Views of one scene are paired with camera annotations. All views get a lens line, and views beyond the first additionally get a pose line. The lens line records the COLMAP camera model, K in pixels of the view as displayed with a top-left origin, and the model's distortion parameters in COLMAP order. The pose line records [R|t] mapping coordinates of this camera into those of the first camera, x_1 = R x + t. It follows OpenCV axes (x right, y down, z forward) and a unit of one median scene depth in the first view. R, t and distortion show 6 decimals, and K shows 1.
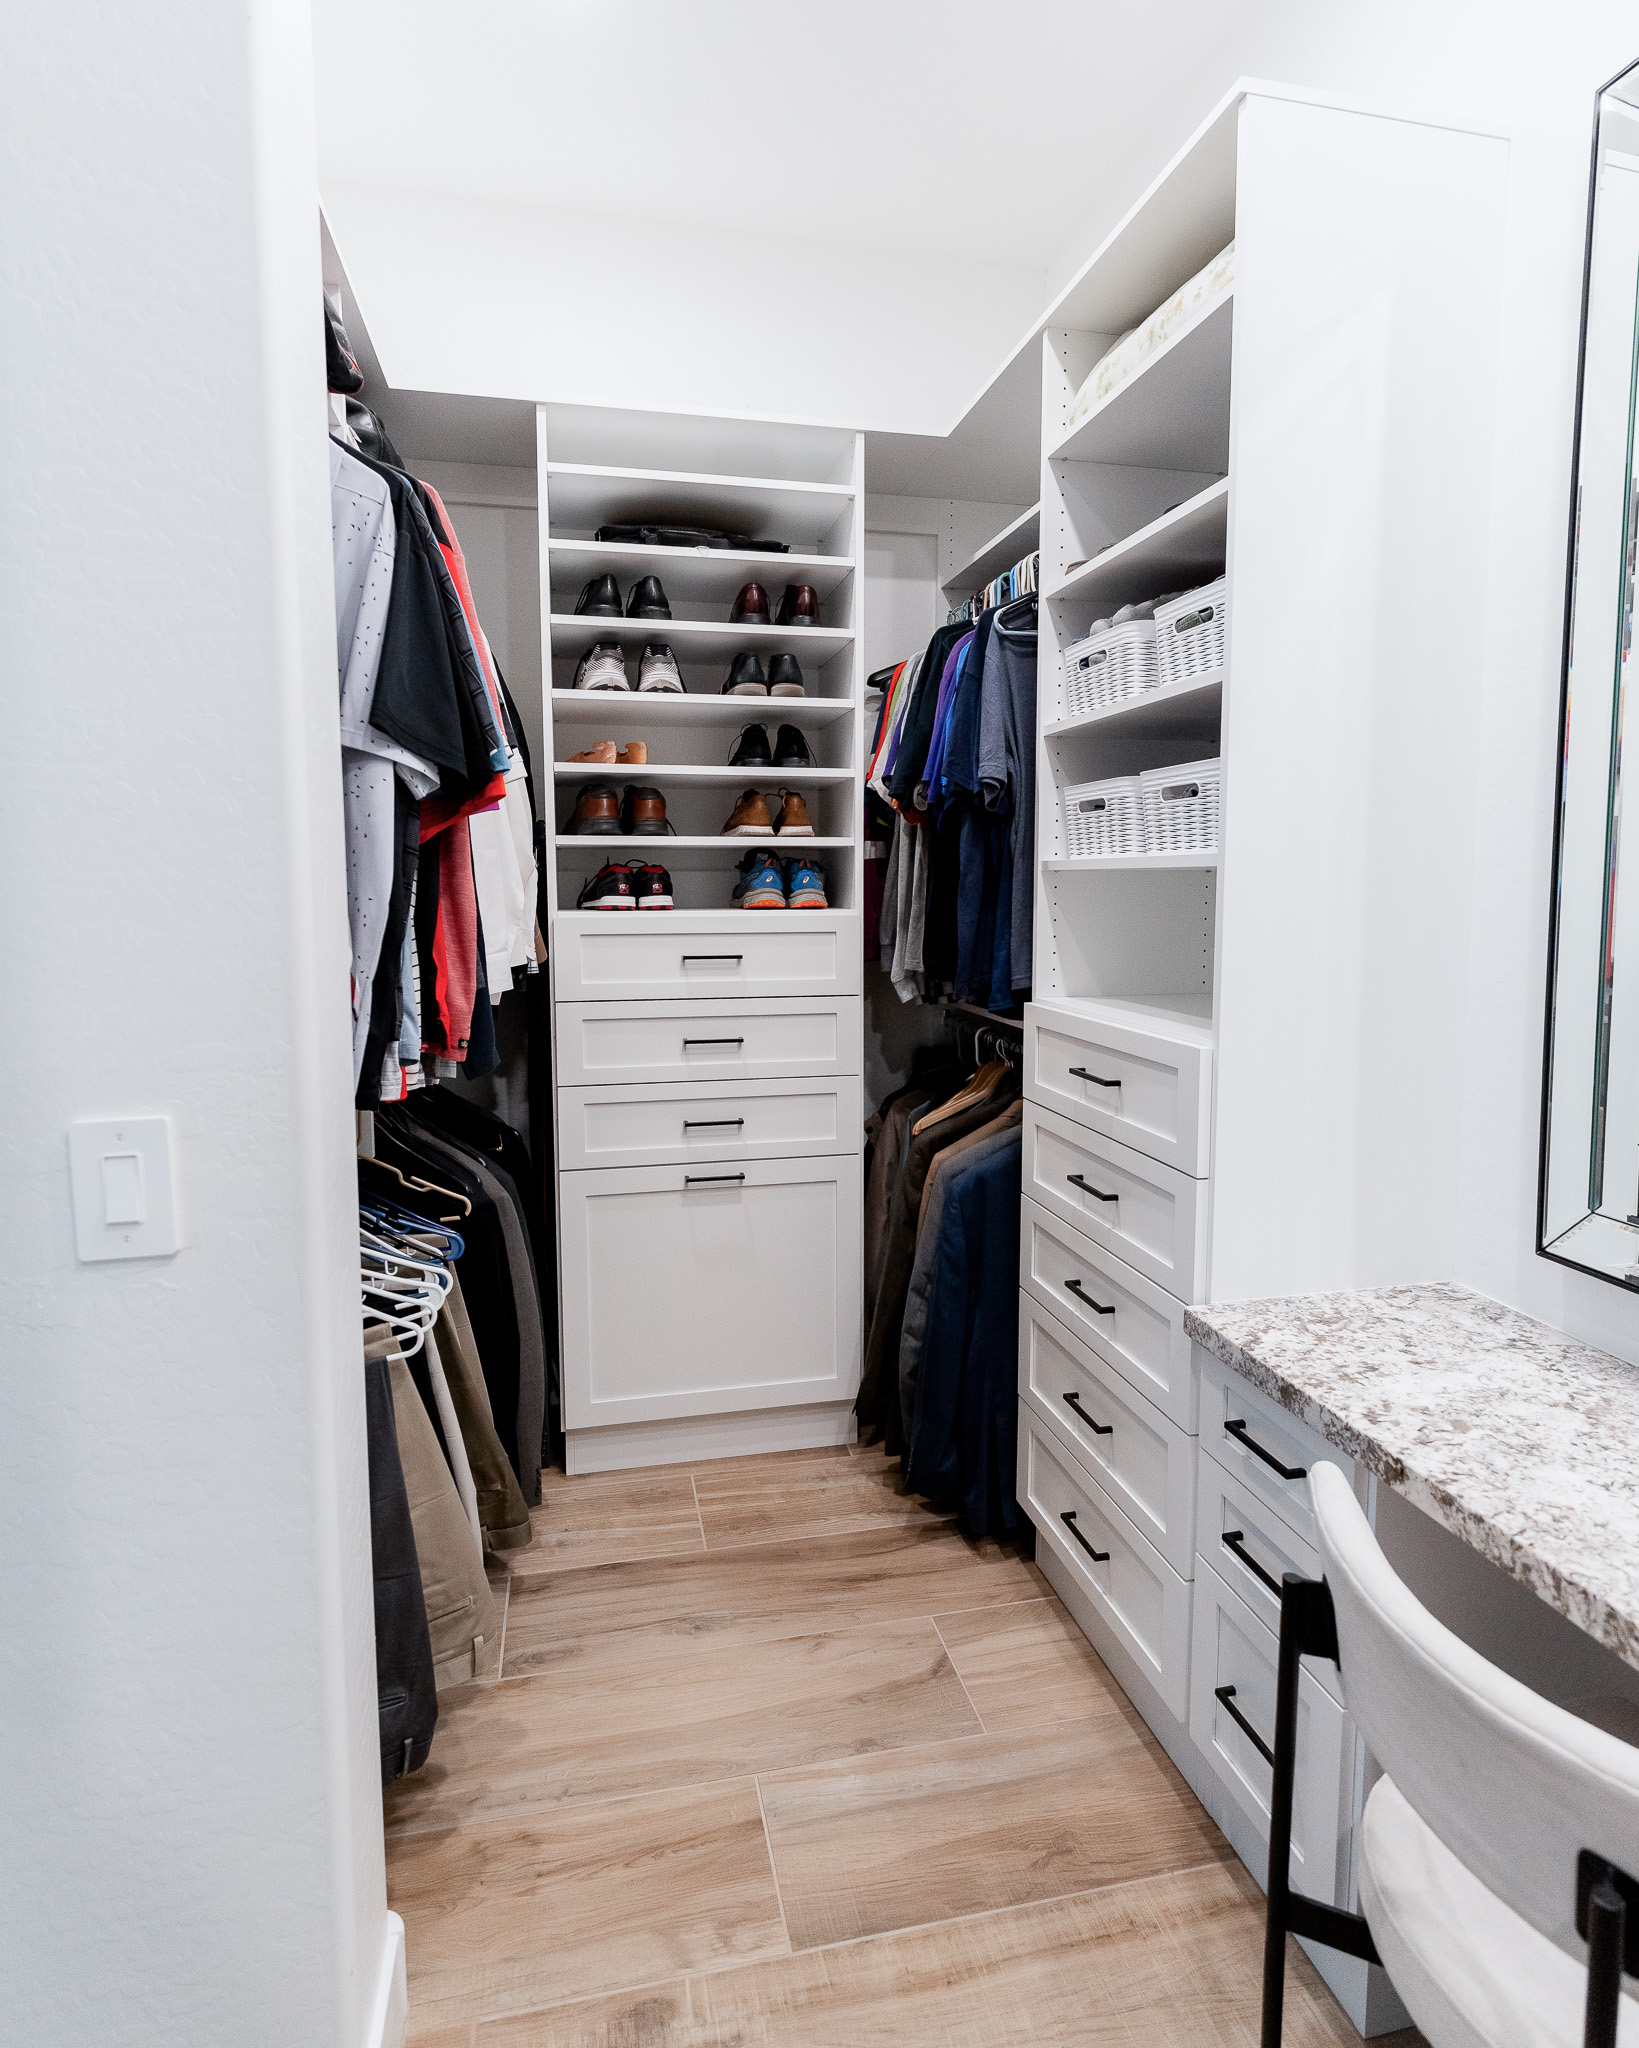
lens RADIAL K [[1112.4, 0, 828.8], [0, 1112.4, 967.7], [0, 0, 1]] dist [-0.004496, -0.000942]
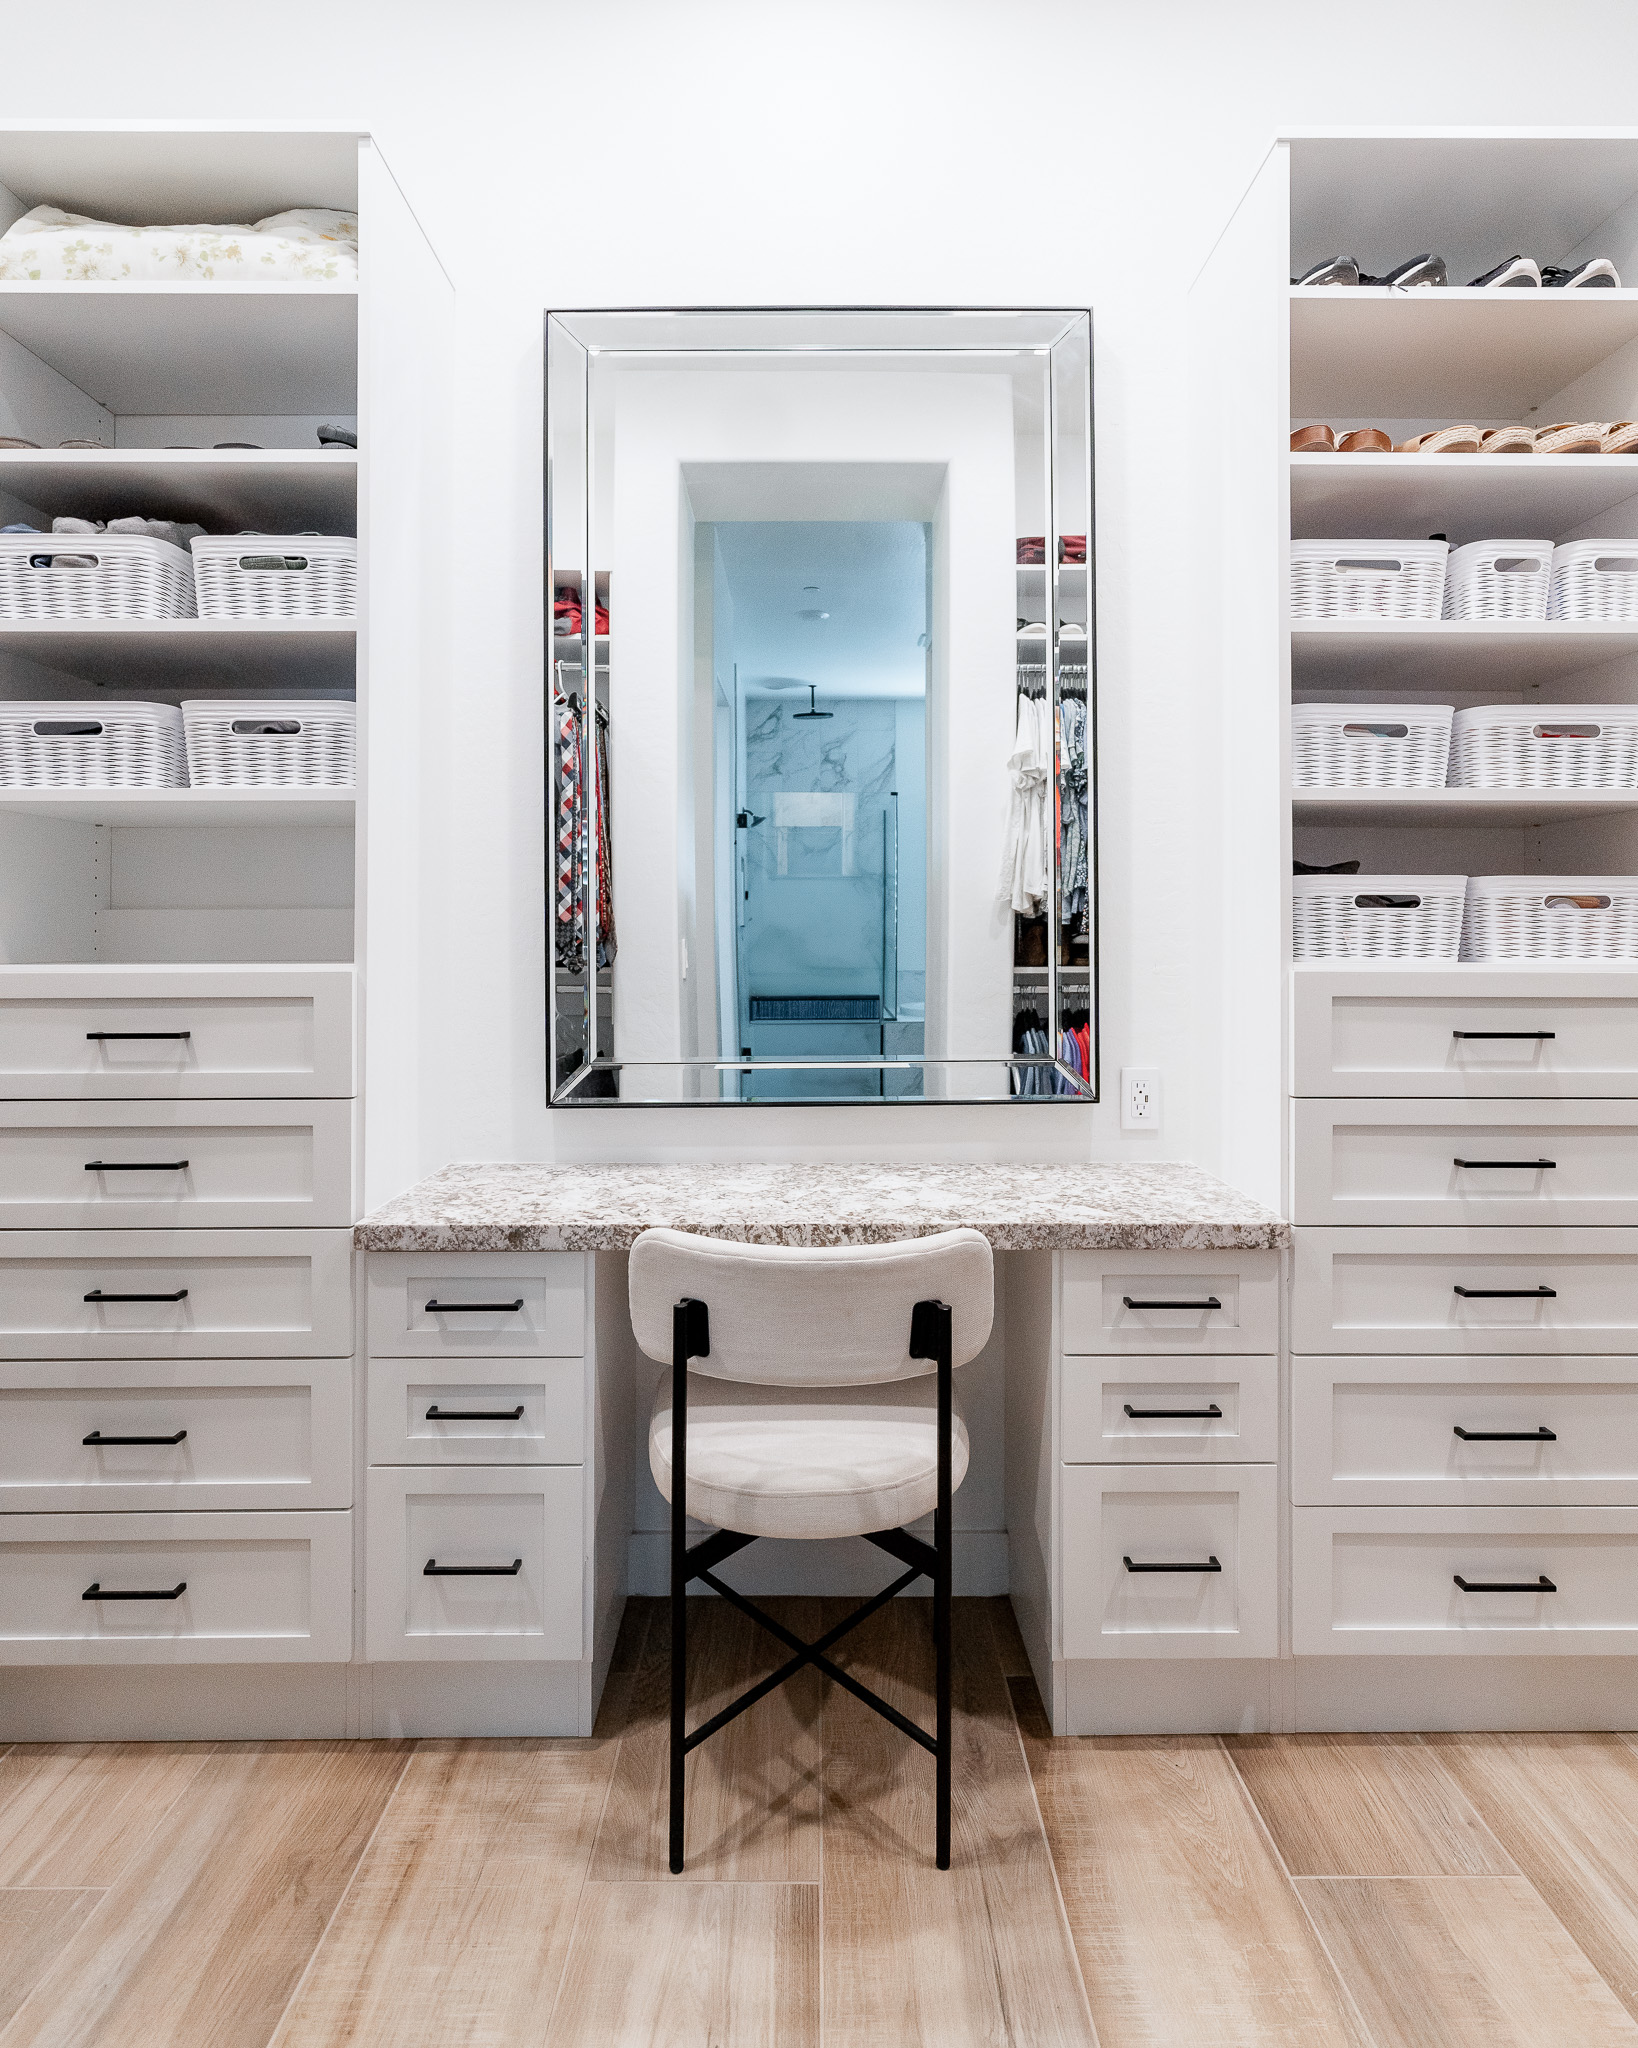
lens RADIAL K [[1134.7, 0, 823.5], [0, 1134.7, 919.9], [0, 0, 1]] dist [0.001177, -0.000248]
pose [[0.215806, 0.013325, 0.976345, -0.510454], [0.078537, 0.996430, -0.030958, 0.076217], [-0.973273, 0.083361, 0.213989, 0.275930]]
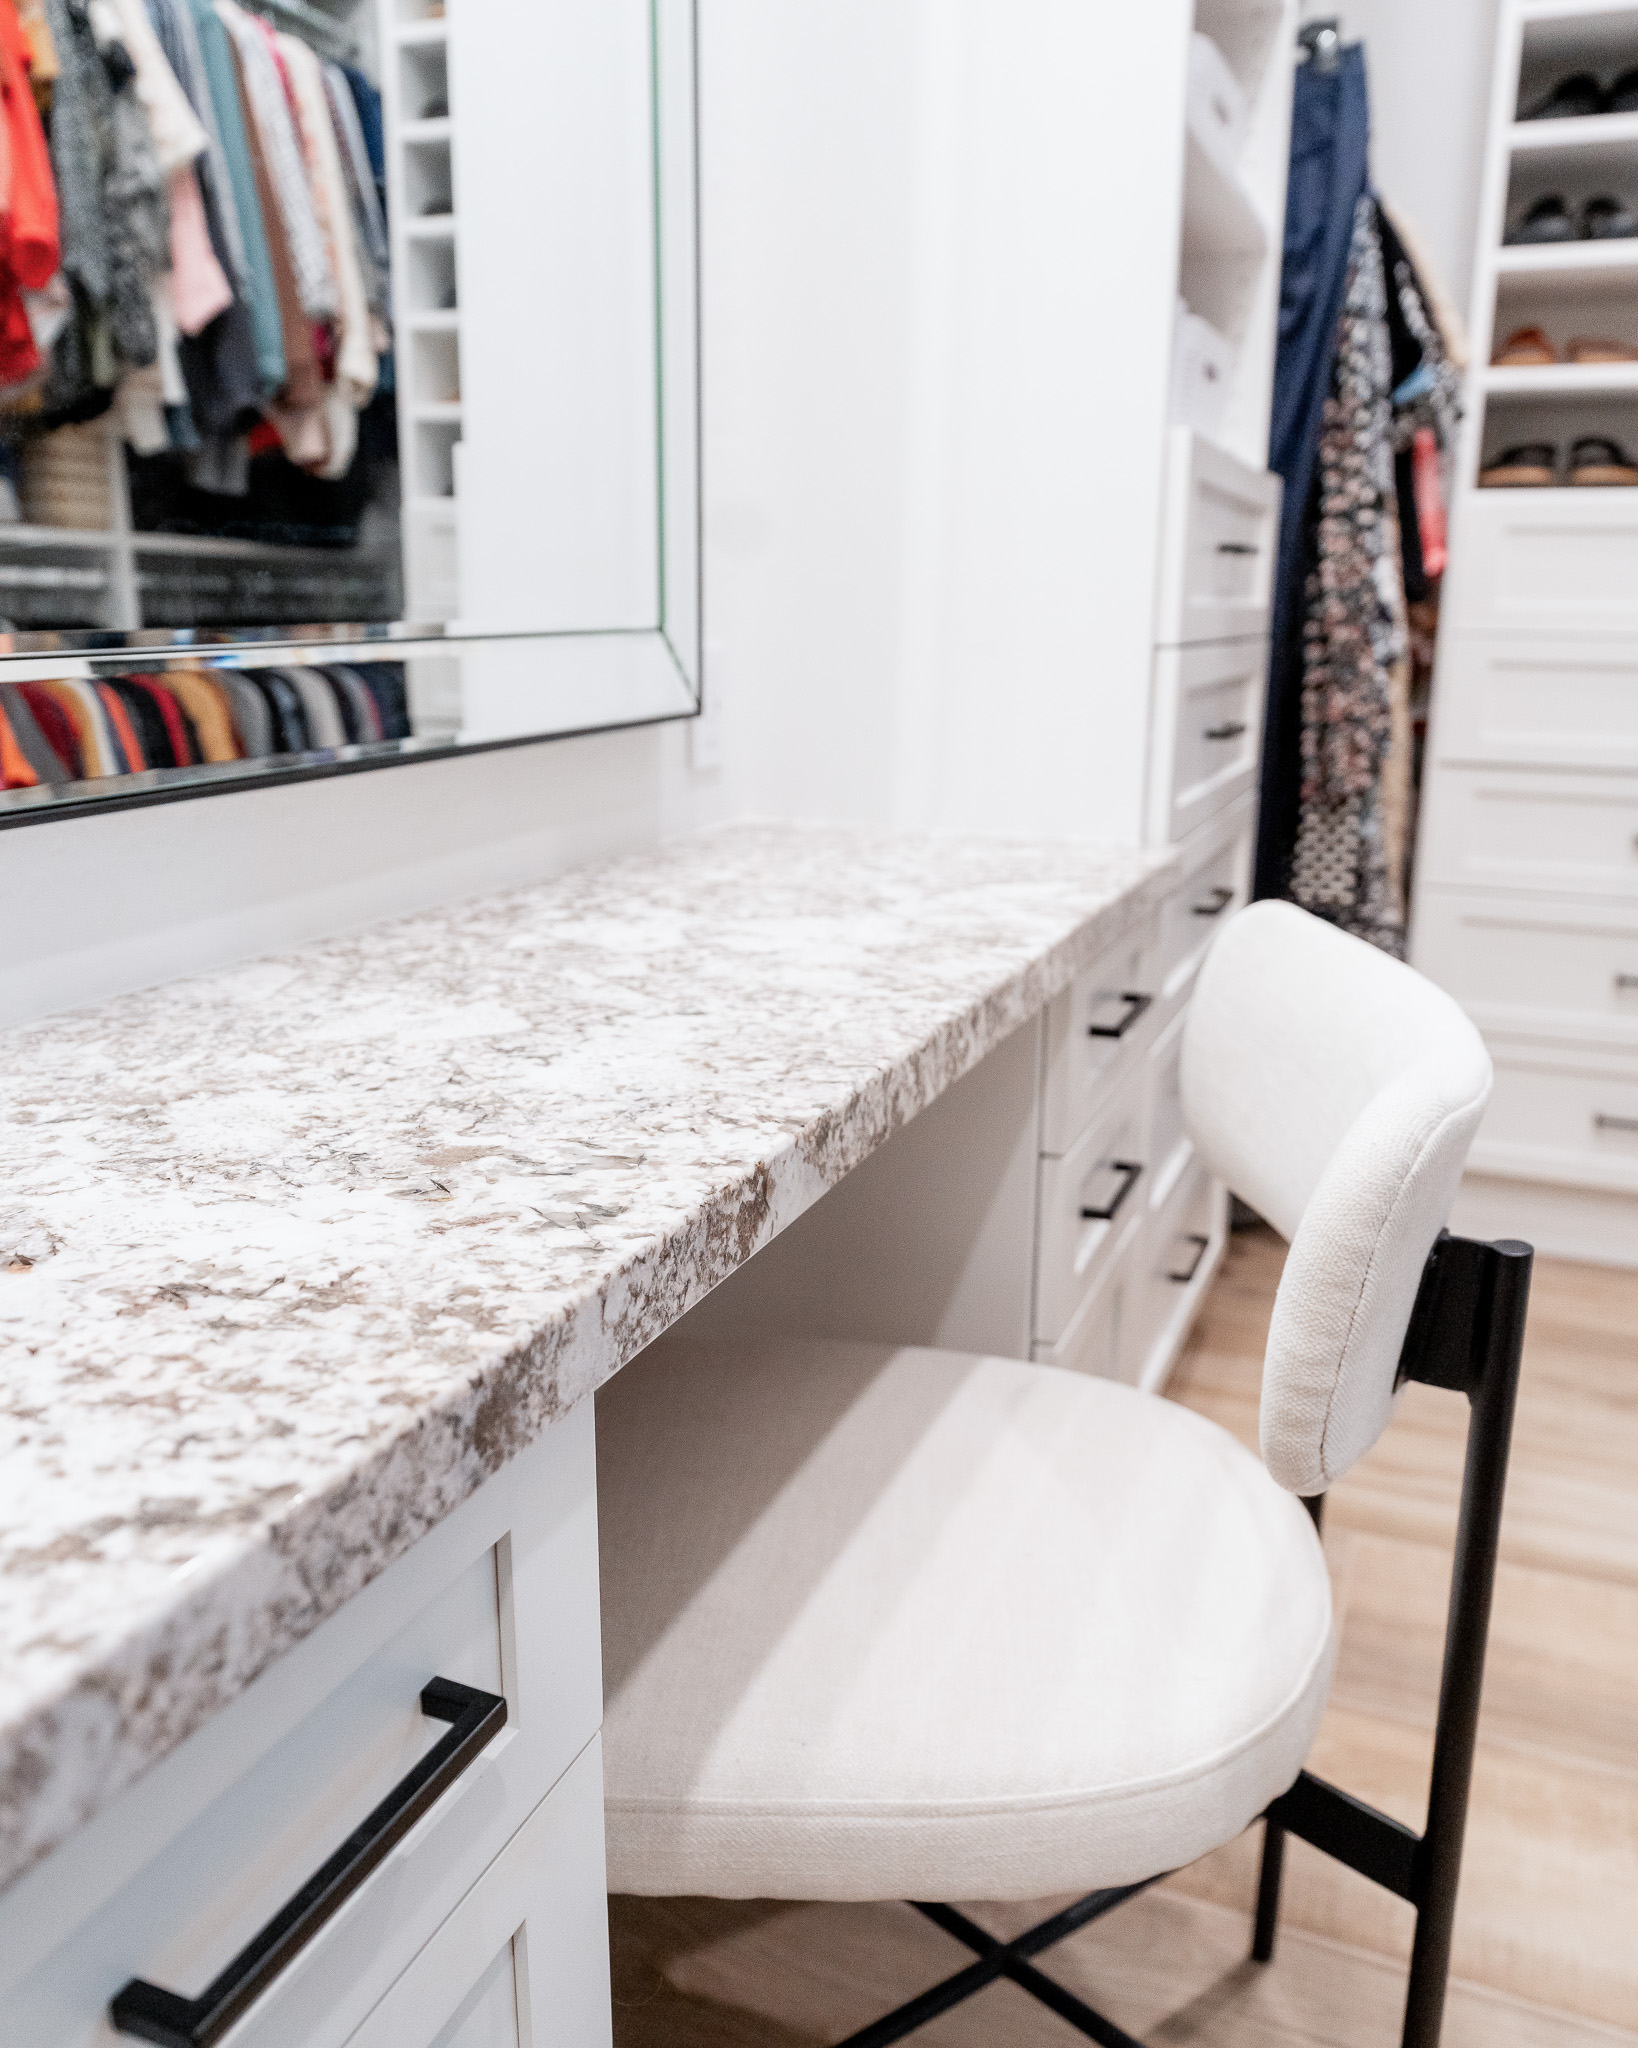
lens RADIAL K [[1619.7, 0, 819.0], [0, 1619.7, 1024.0], [0, 0, 1]] dist [-0.005773, 0.001823]
pose [[-0.814055, -0.153530, 0.560128, 0.118992], [0.039805, 0.947411, 0.317533, 0.135867], [-0.579423, 0.280785, -0.765133, 0.861073]]
